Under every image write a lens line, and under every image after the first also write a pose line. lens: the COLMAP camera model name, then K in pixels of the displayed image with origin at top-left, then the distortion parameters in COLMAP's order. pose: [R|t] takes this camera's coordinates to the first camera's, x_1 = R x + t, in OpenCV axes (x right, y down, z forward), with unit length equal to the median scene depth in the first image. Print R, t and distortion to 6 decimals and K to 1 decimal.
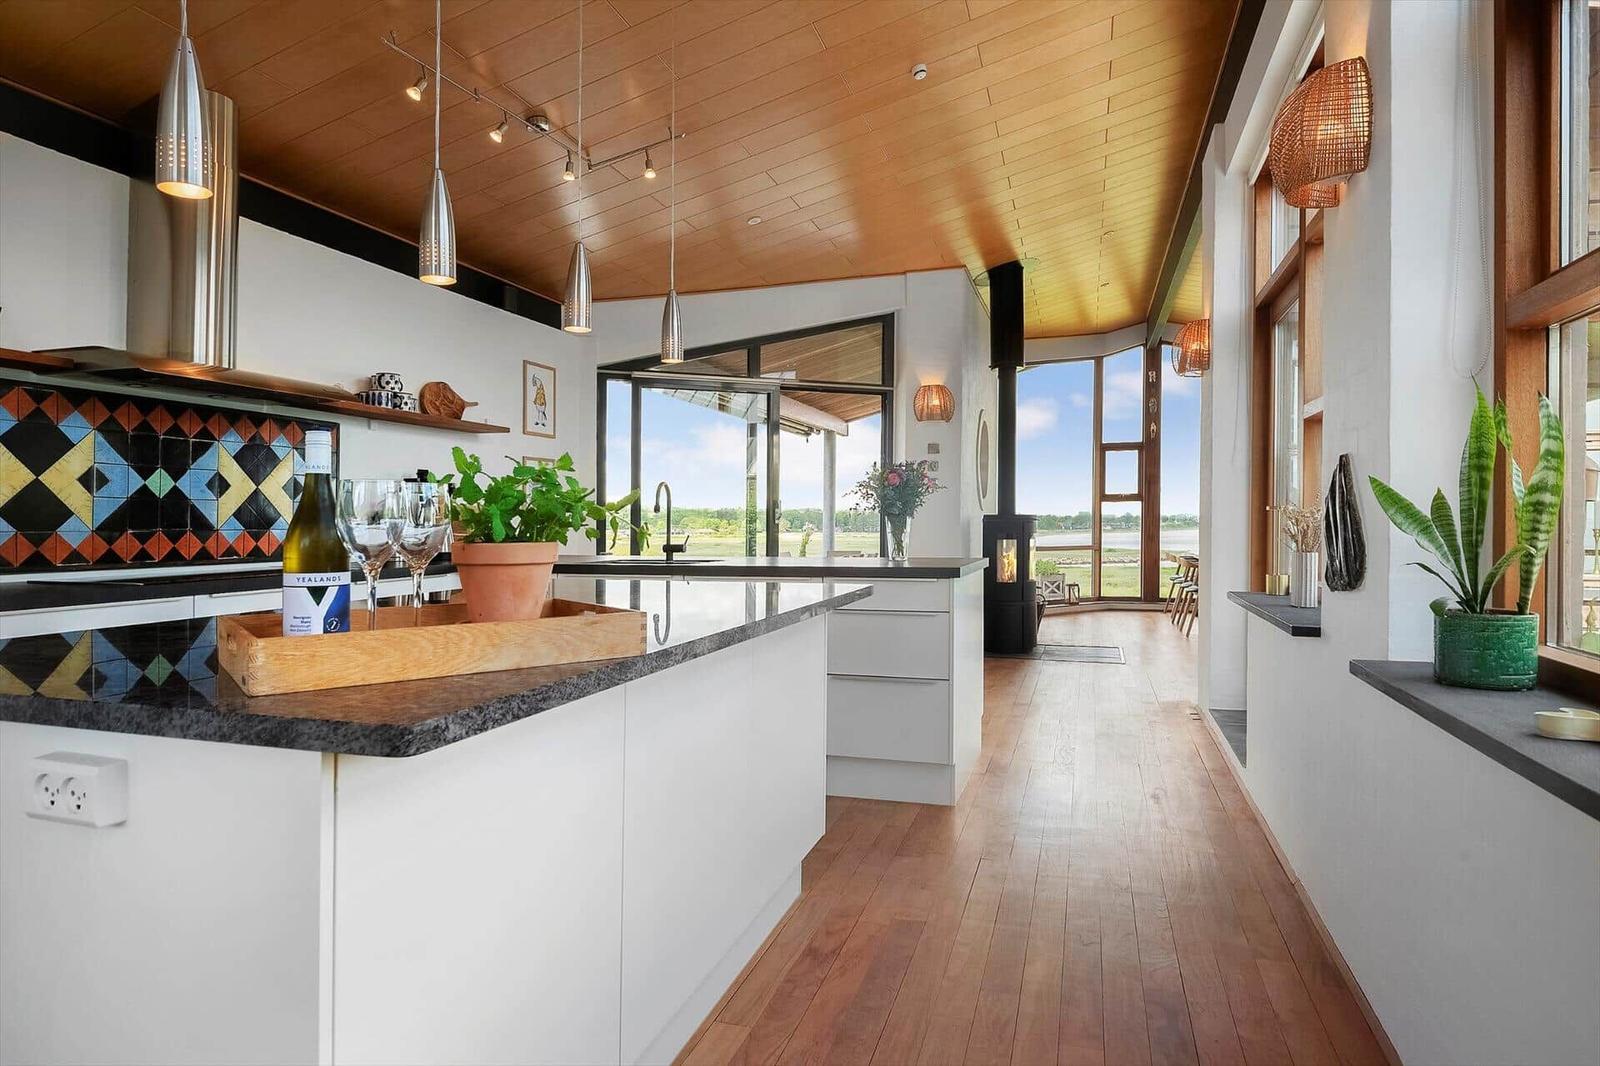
lens RADIAL K [[956.3, 0, 793.8], [0, 956.3, 519.5], [0, 0, 1]] dist [0.018870, -0.013735]
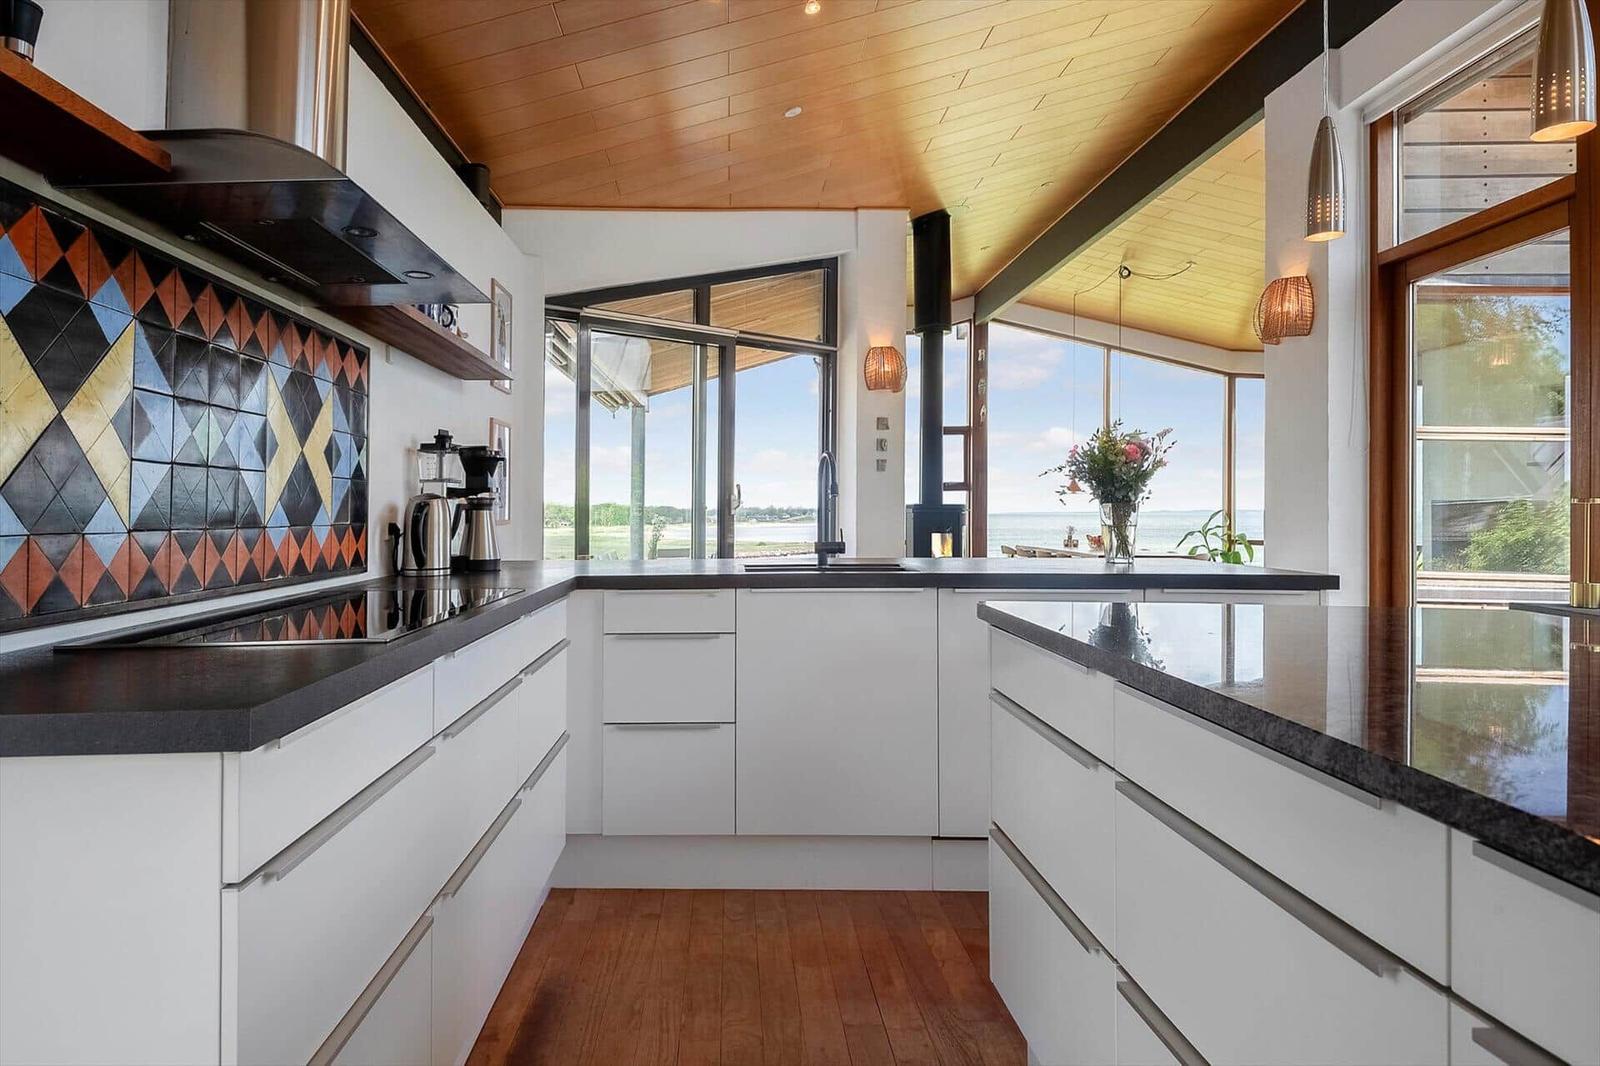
lens RADIAL K [[1035.9, 0, 681.3], [0, 1035.9, 501.9], [0, 0, 1]] dist [-0.023369, 0.001754]
pose [[0.965011, 0.000977, 0.262207, -0.231055], [0.001609, 0.999952, -0.009647, 0.001016], [-0.262204, 0.009731, 0.964963, 0.168702]]
